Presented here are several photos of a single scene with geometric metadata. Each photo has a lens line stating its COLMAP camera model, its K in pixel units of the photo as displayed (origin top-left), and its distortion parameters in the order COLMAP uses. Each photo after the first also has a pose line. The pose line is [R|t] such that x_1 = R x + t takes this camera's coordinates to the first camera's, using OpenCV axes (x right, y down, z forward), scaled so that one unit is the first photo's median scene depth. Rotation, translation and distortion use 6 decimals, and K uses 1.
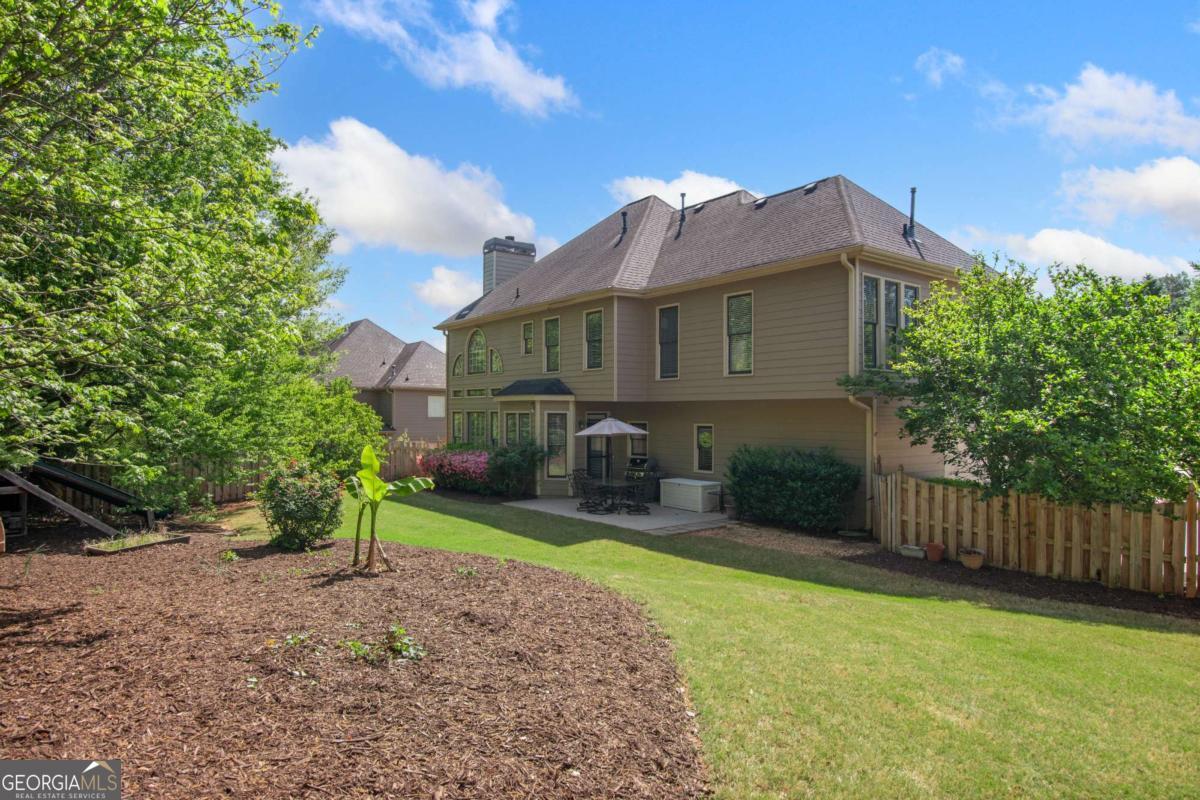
lens RADIAL K [[705.6, 0, 600.0], [0, 705.6, 400.0], [0, 0, 1]] dist [0.000226, -0.000004]
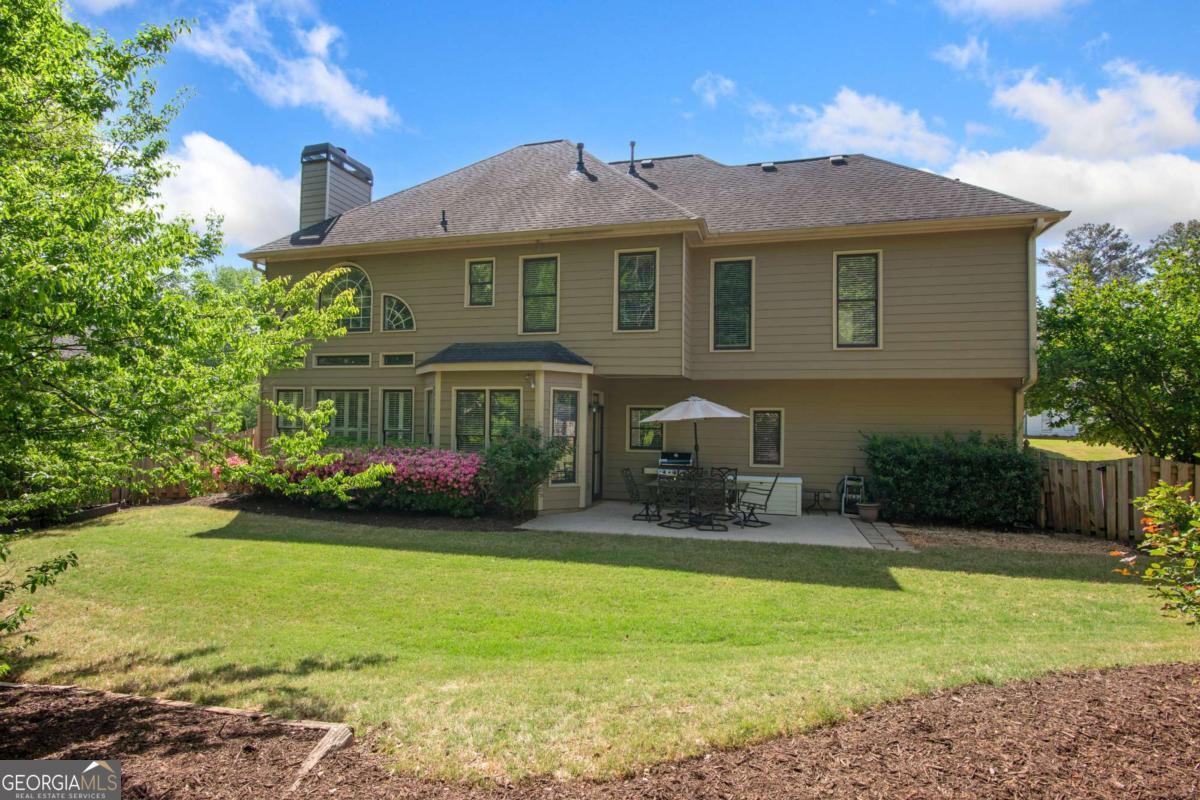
lens RADIAL K [[591.3, 0, 600.0], [0, 591.3, 400.0], [0, 0, 1]] dist [-0.015789, -0.000248]
pose [[0.800103, 0.022847, 0.599427, -0.386026], [-0.024774, 0.999680, -0.005035, 0.030207], [-0.599351, -0.010822, 0.800413, 0.509292]]
